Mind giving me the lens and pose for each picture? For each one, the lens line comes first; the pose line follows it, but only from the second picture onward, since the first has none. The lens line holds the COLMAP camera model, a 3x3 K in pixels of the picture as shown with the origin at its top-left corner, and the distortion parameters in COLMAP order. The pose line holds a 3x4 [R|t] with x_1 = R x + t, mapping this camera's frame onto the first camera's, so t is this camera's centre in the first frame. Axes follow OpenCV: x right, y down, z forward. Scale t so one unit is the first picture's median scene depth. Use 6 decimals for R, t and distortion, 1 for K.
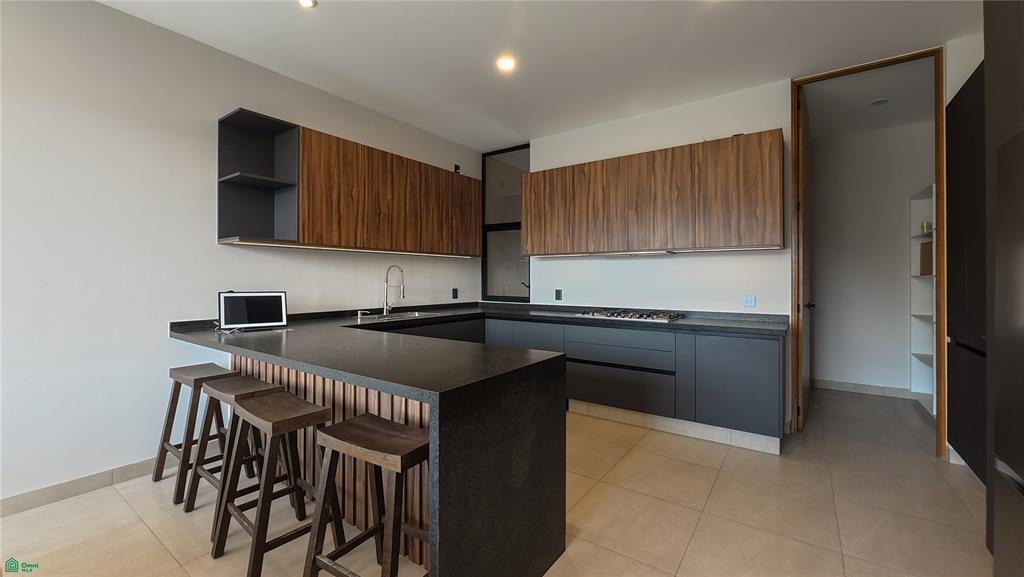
lens RADIAL K [[415.5, 0, 516.6], [0, 415.5, 273.4], [0, 0, 1]] dist [-0.002920, 0.000085]
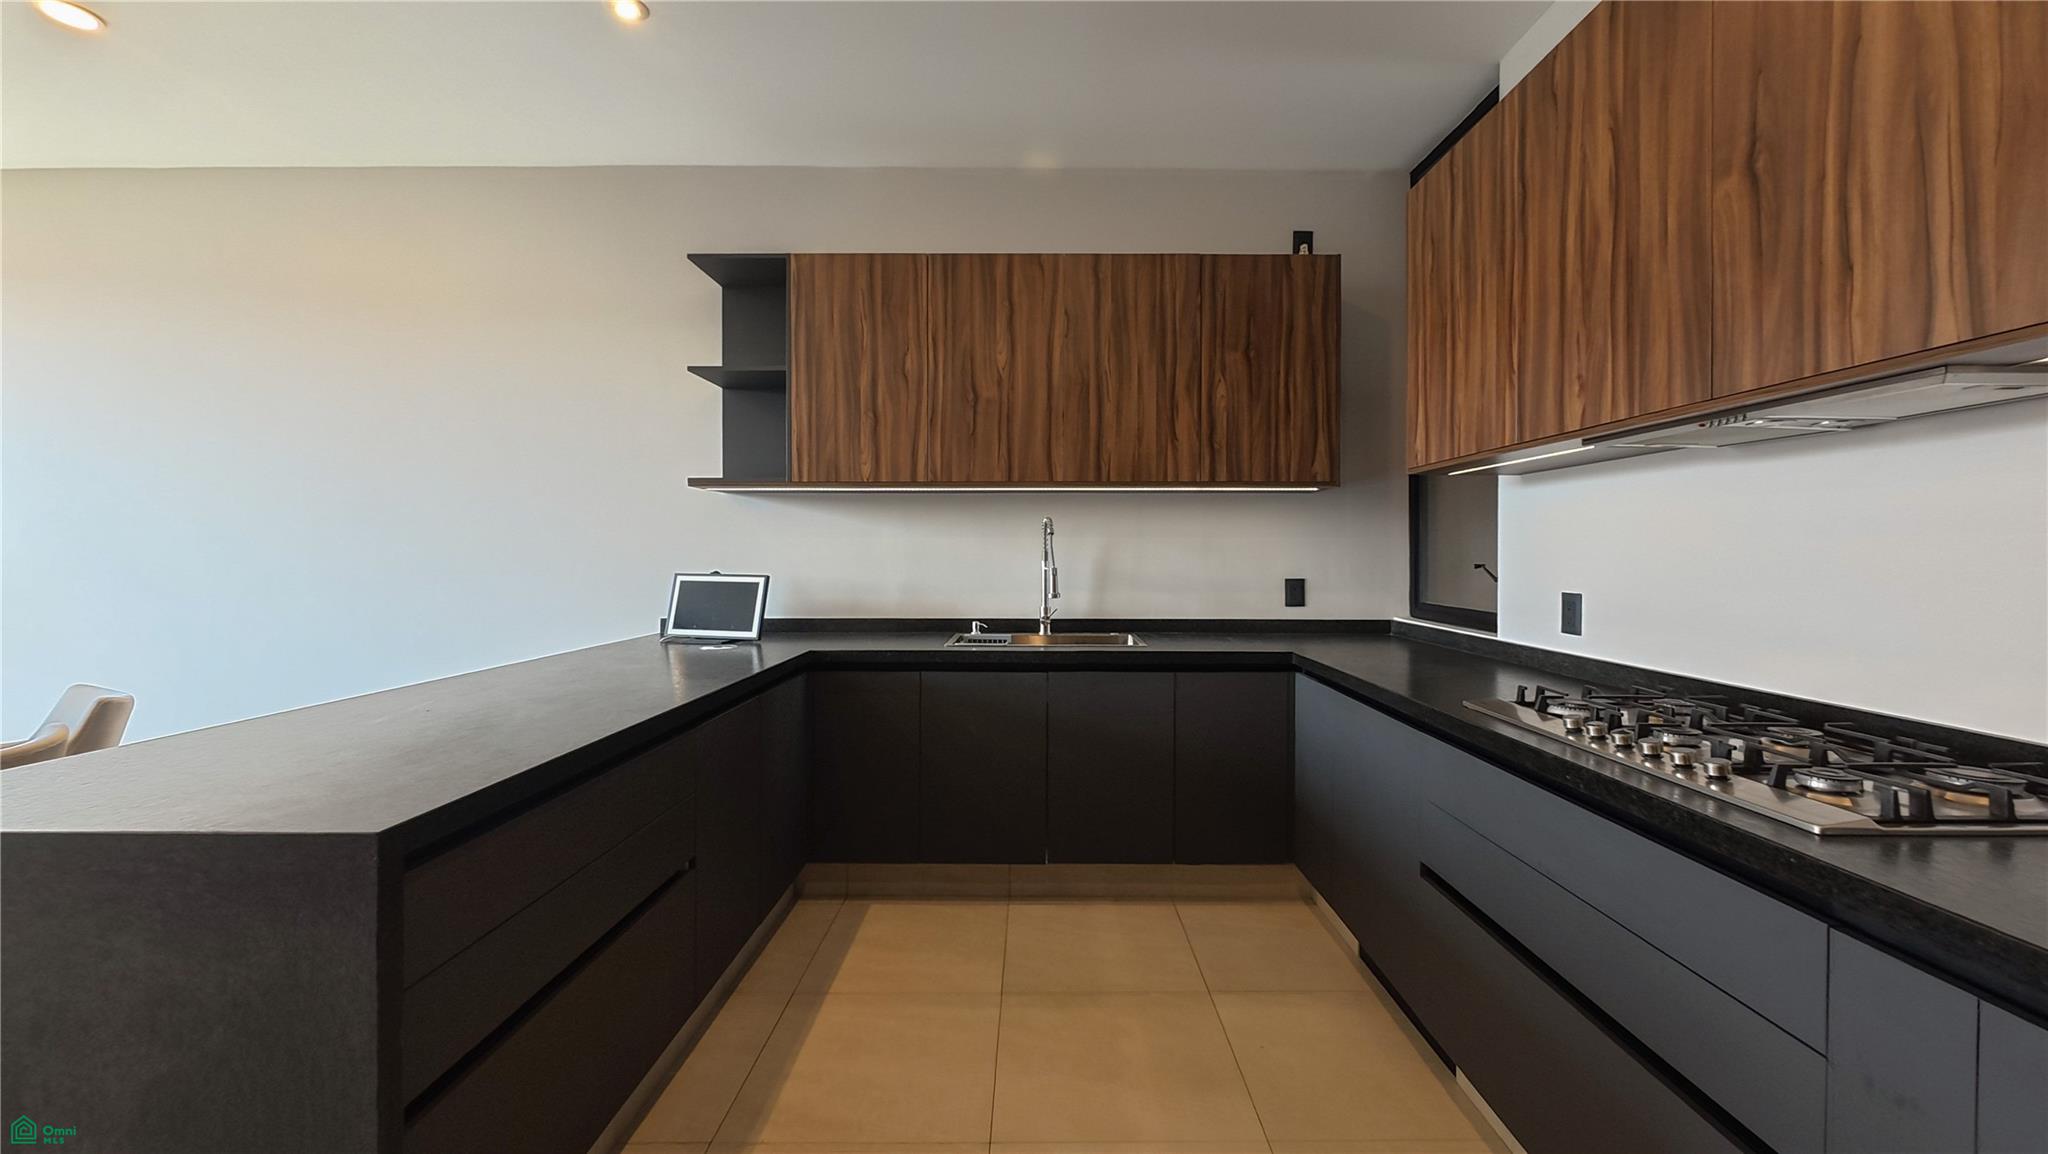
lens RADIAL K [[830.9, 0, 1033.2], [0, 830.9, 546.7], [0, 0, 1]] dist [-0.002920, 0.000085]
pose [[0.576073, -0.005082, -0.817383, 0.410107], [0.010043, 0.999949, 0.000862, 0.008561], [0.817337, -0.008706, 0.576095, 0.540565]]
